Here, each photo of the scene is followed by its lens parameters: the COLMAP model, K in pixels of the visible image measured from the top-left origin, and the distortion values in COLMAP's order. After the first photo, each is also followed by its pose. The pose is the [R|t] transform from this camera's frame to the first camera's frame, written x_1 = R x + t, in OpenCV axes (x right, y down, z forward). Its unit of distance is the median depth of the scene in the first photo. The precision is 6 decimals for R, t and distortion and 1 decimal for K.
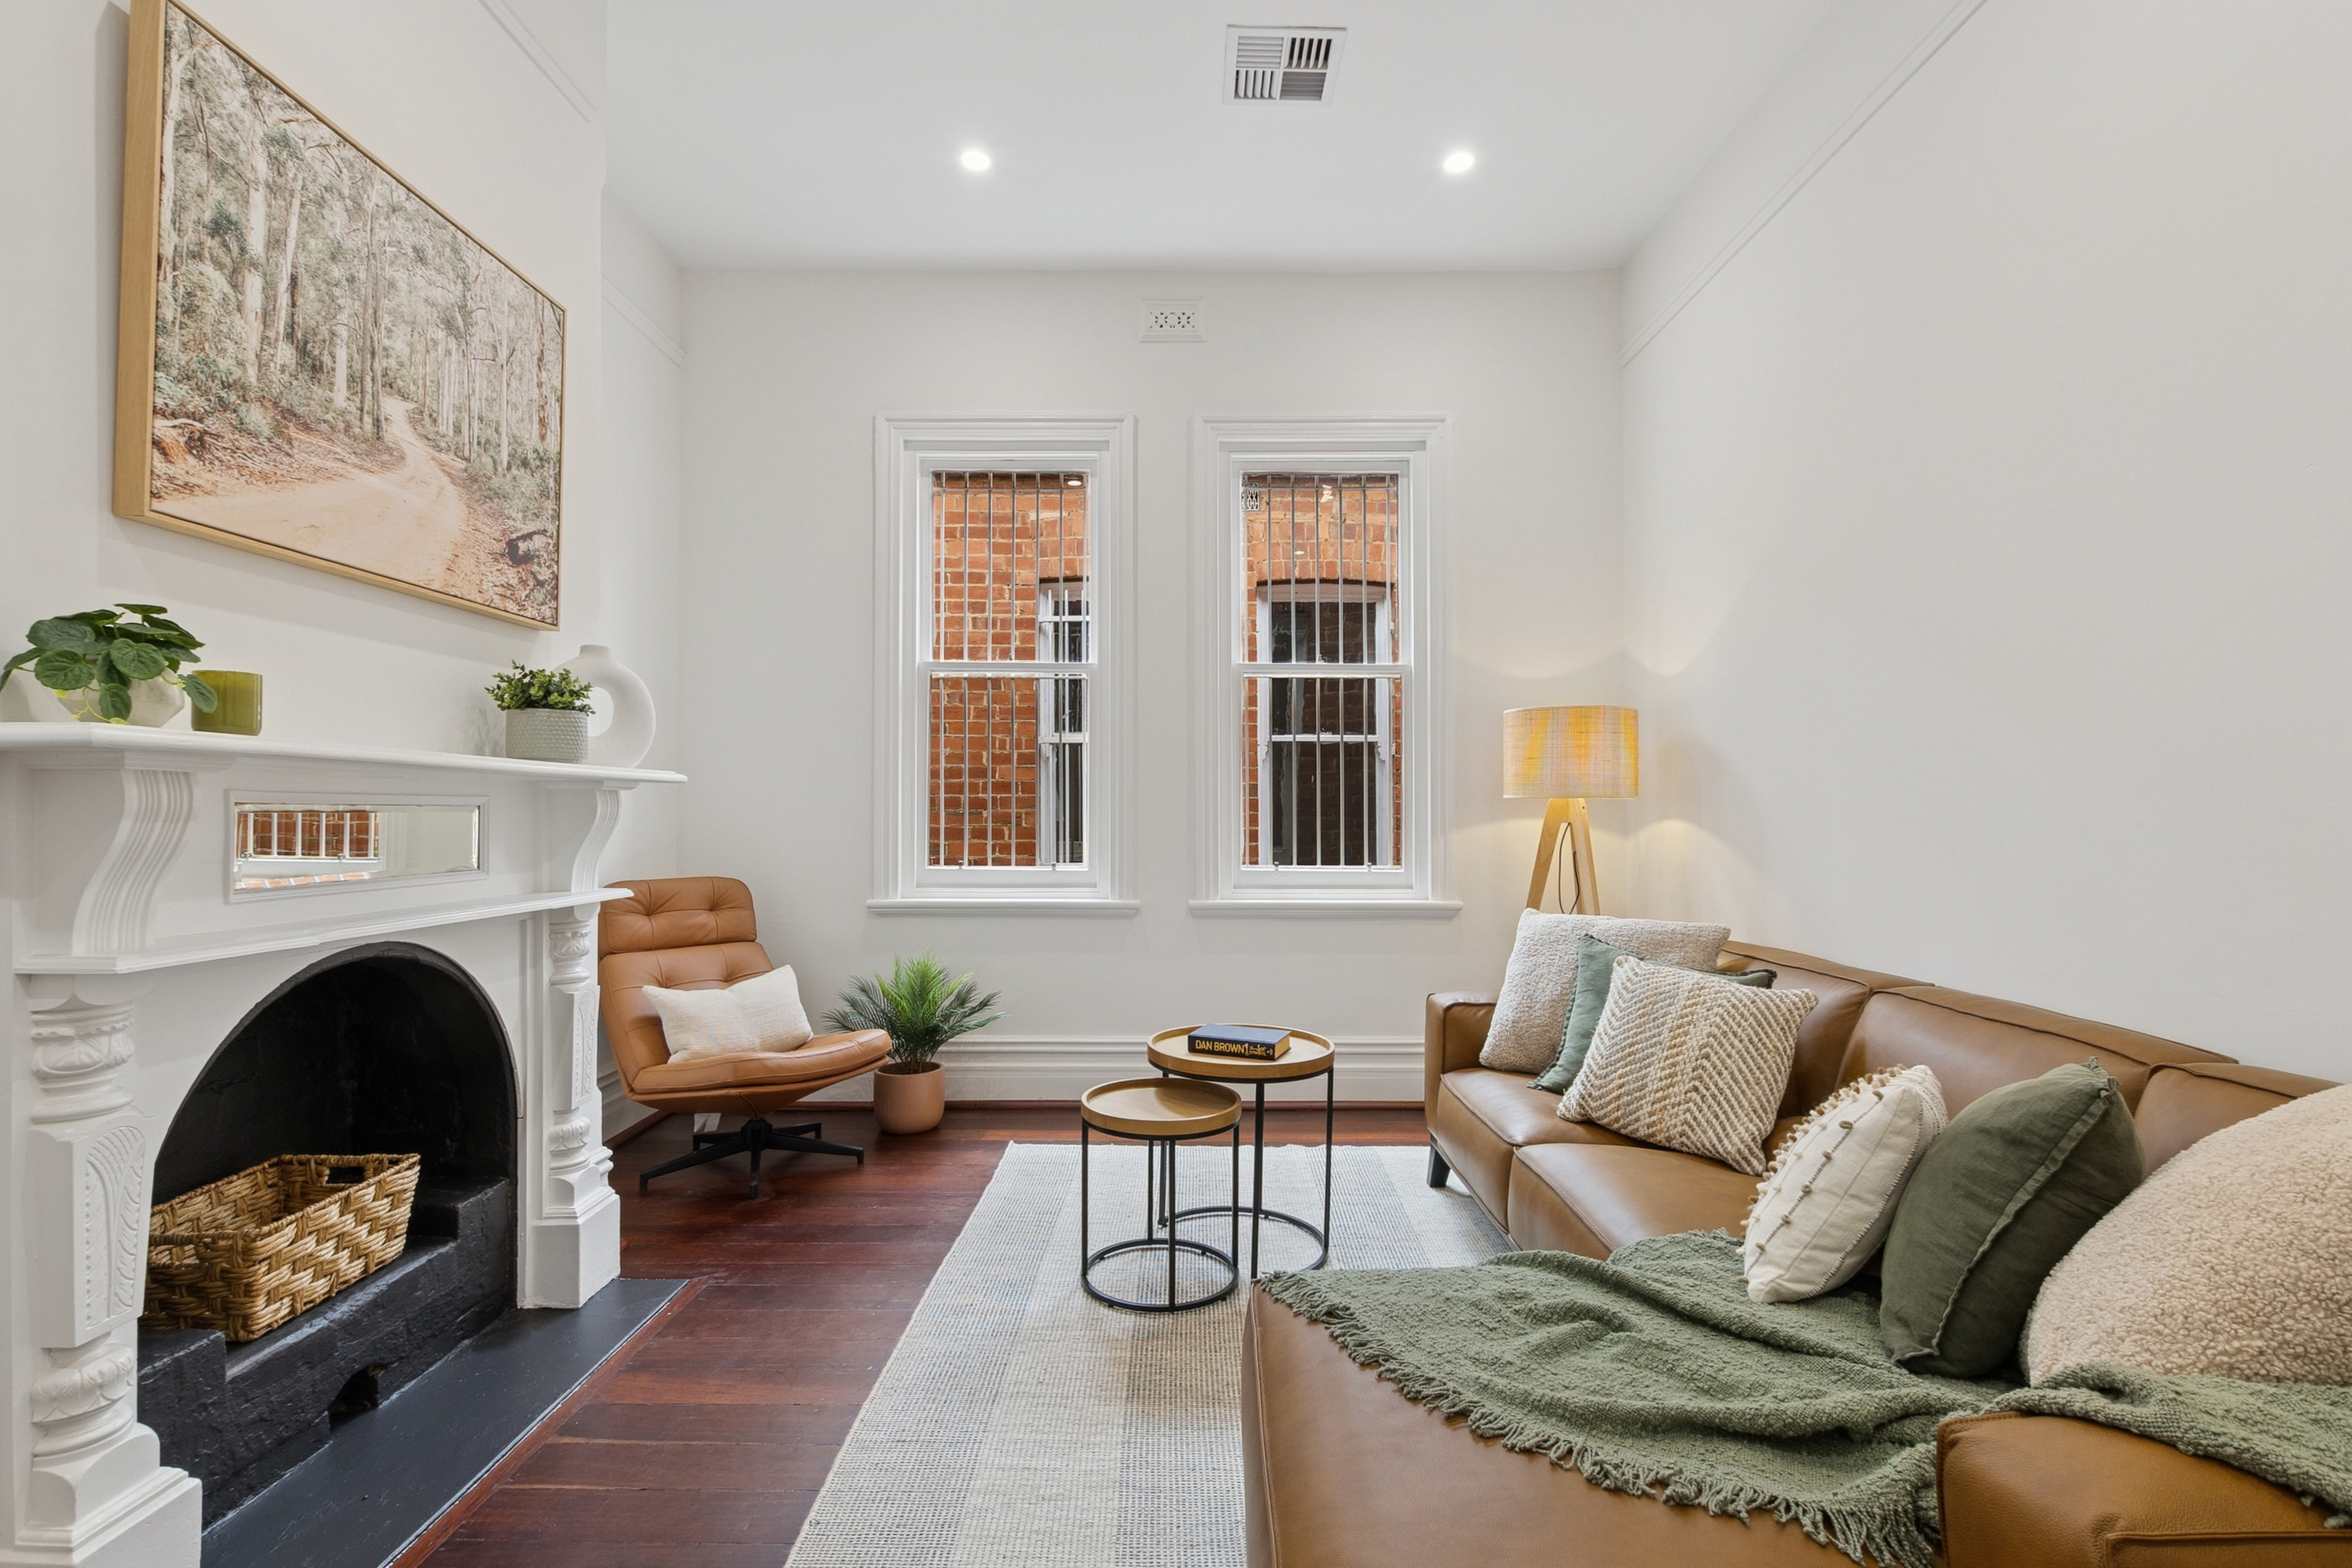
lens RADIAL K [[1106.5, 0, 1176.0], [0, 1106.5, 784.0], [0, 0, 1]] dist [0.013469, -0.005938]
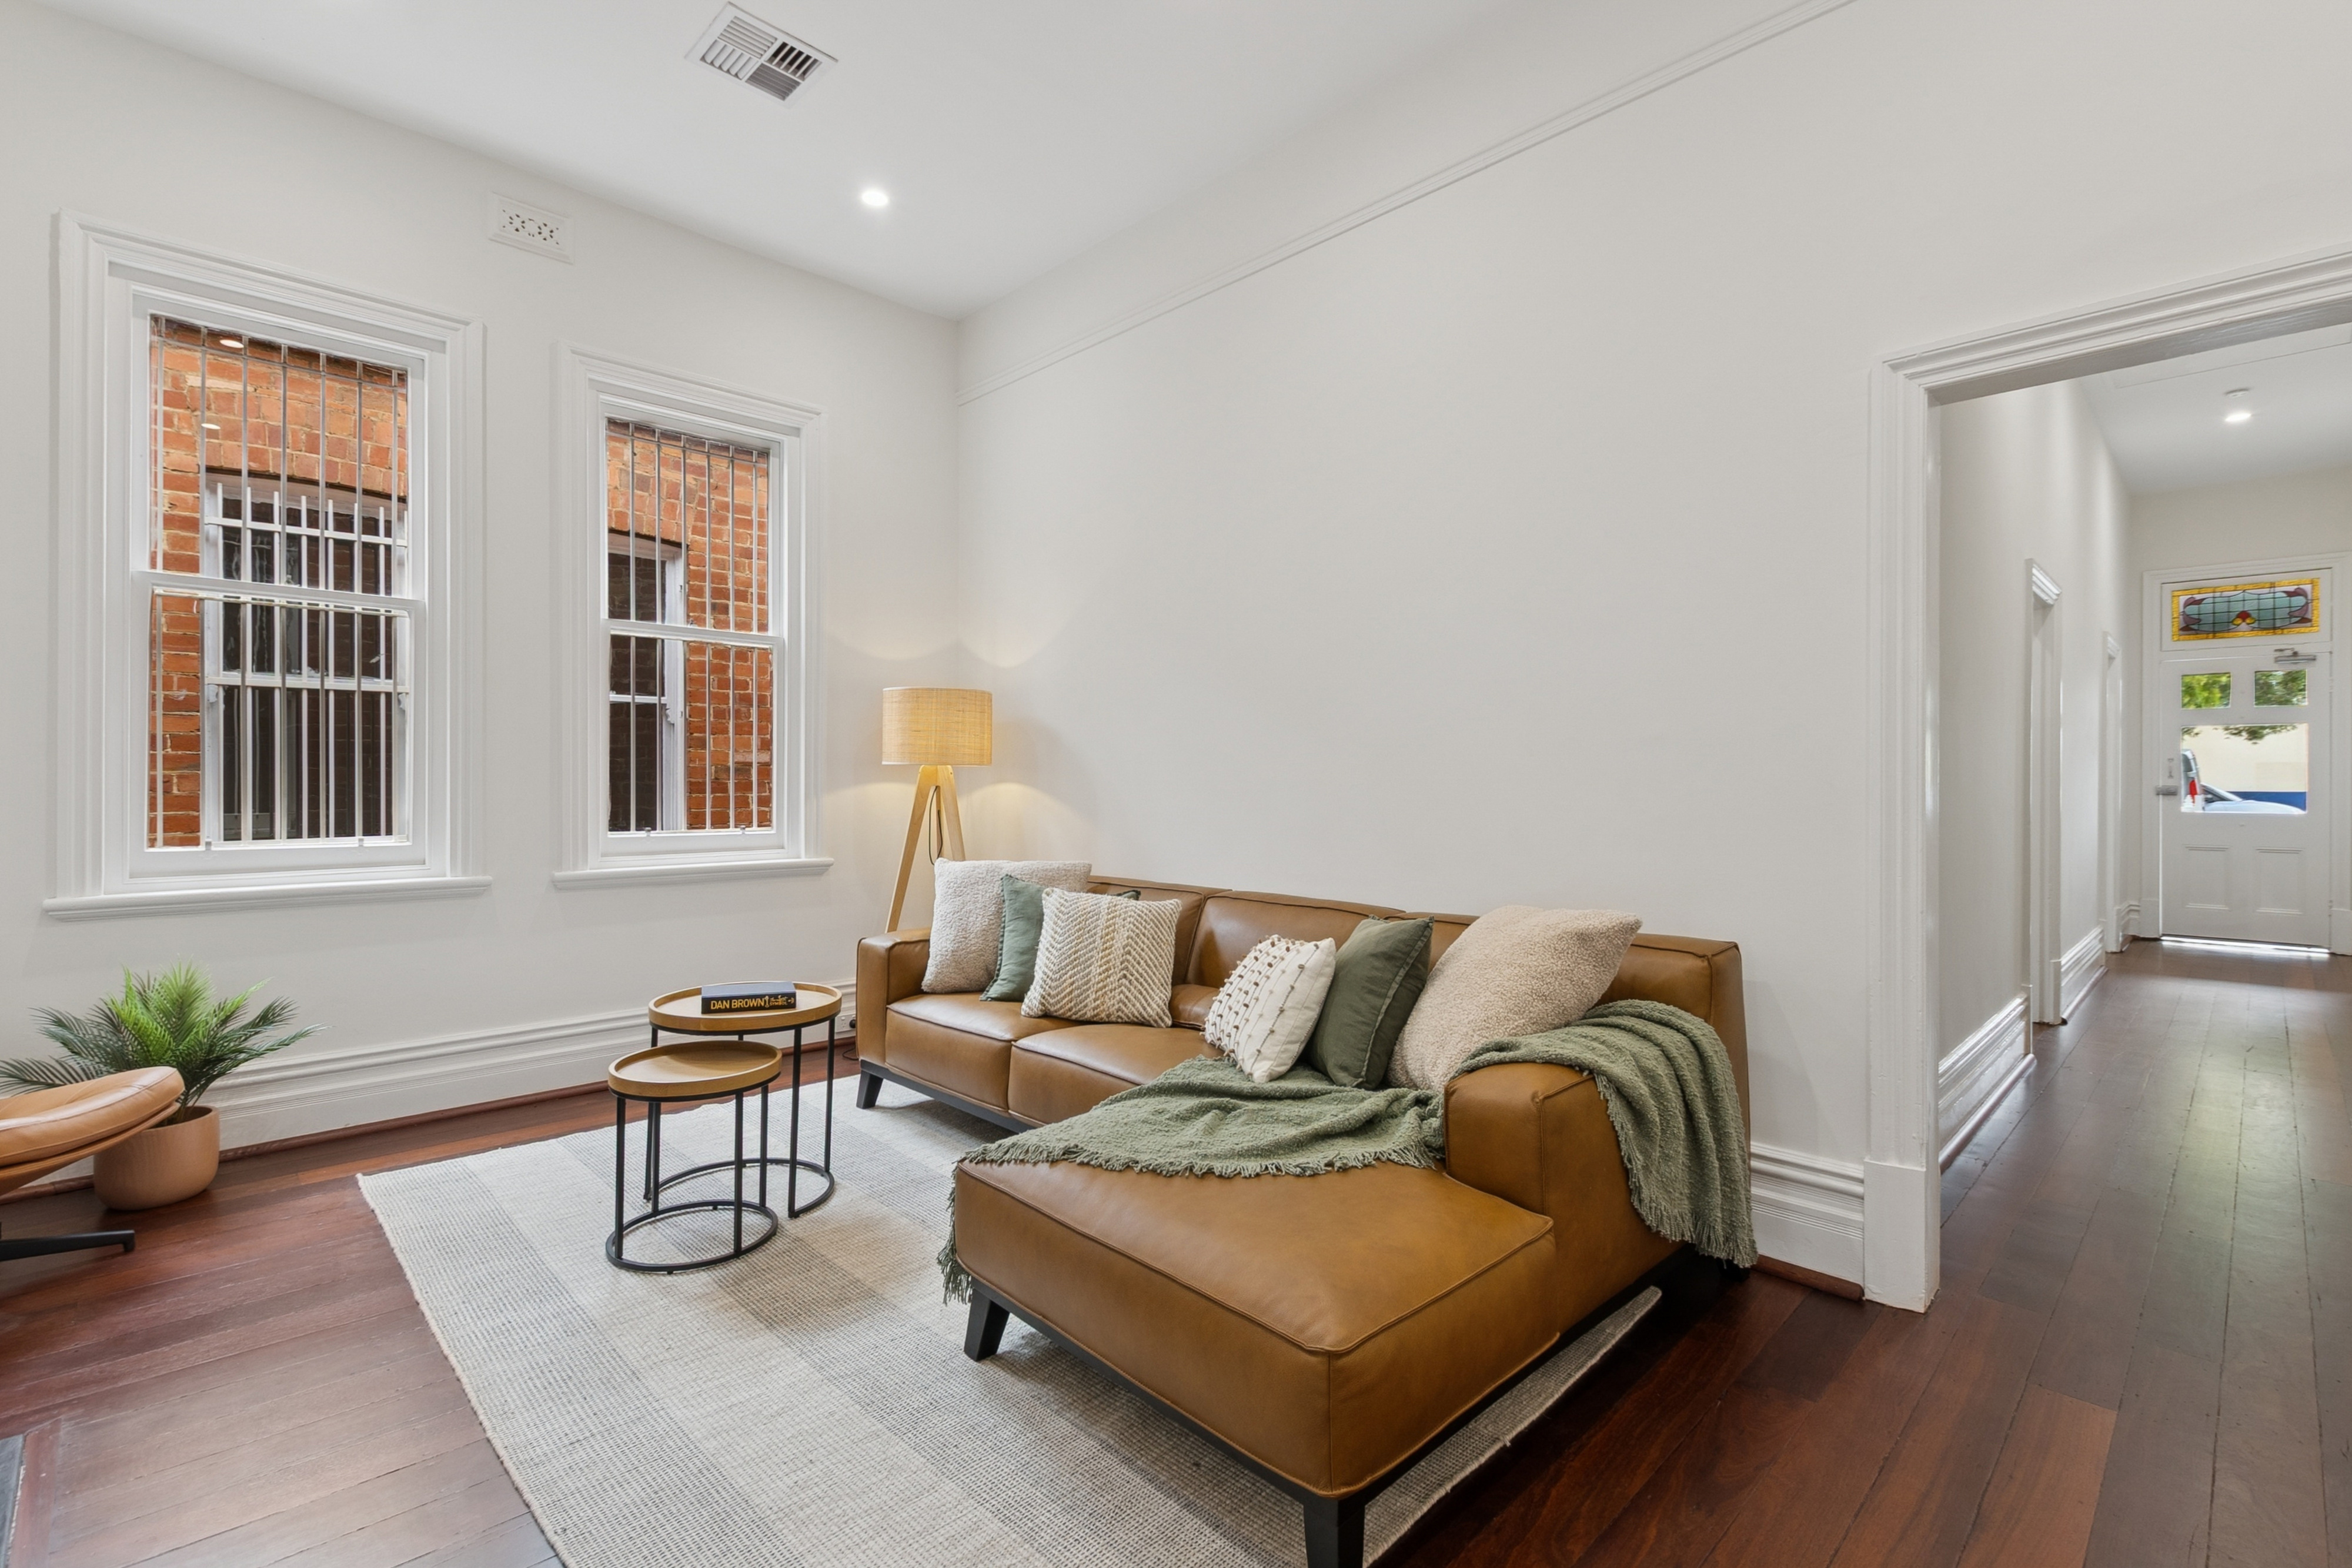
lens RADIAL K [[1102.1, 0, 1178.5], [0, 1102.1, 758.7], [0, 0, 1]] dist [0.009565, -0.000181]
pose [[0.701399, 0.013571, 0.712640, -0.359889], [-0.021032, 0.999777, 0.001661, -0.001968], [-0.712459, -0.016153, 0.701528, -0.012355]]
